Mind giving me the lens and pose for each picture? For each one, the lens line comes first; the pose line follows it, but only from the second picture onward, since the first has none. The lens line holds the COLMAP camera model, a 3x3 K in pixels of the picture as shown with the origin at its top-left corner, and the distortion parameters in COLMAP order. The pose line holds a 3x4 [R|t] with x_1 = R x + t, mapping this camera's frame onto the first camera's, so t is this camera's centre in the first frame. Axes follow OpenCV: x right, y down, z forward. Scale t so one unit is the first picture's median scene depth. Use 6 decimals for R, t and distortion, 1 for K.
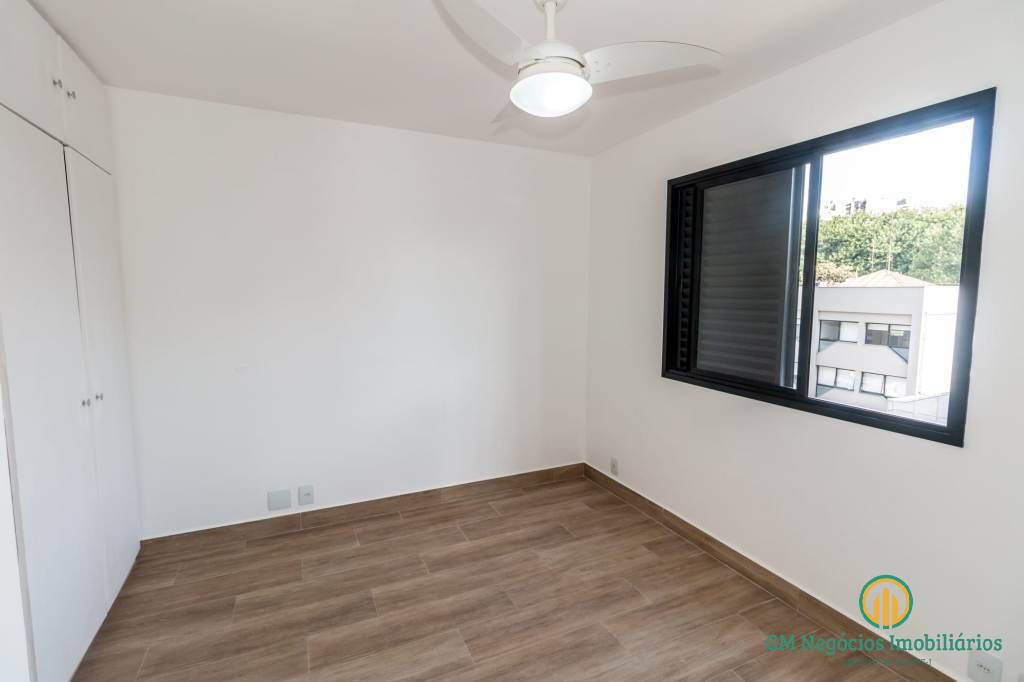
lens RADIAL K [[486.3, 0, 514.2], [0, 486.3, 335.0], [0, 0, 1]] dist [0.001254, -0.000259]
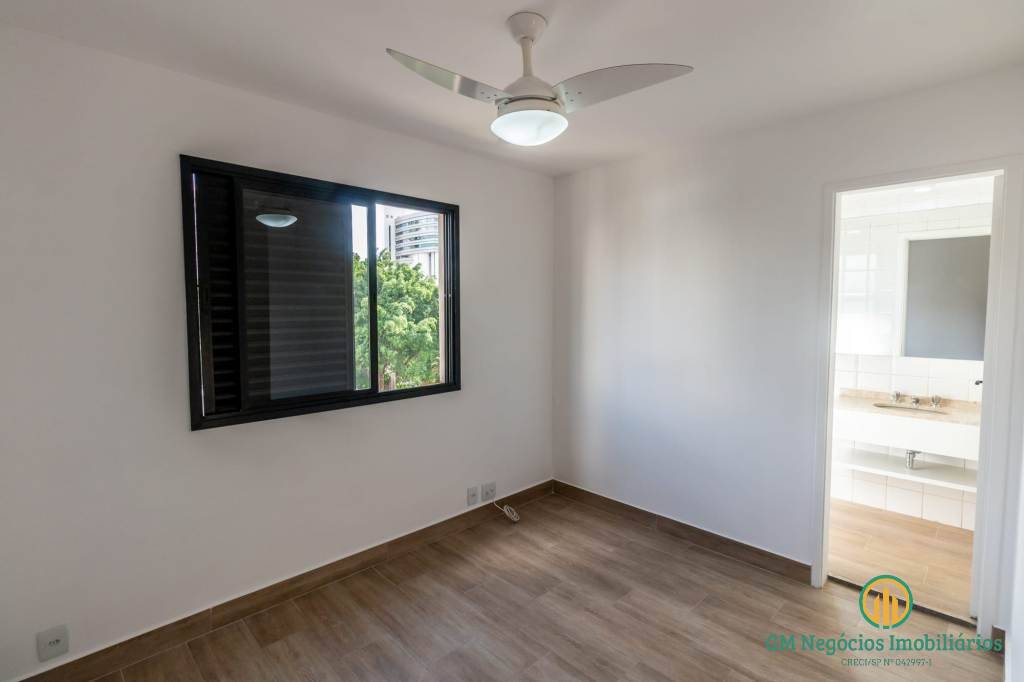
lens RADIAL K [[486.3, 0, 514.2], [0, 486.3, 335.0], [0, 0, 1]] dist [0.001254, -0.000259]
pose [[-0.334414, -0.058755, 0.940593, -0.636955], [0.086859, 0.991885, 0.092841, -0.096516], [-0.938415, 0.112746, -0.326597, 0.967584]]
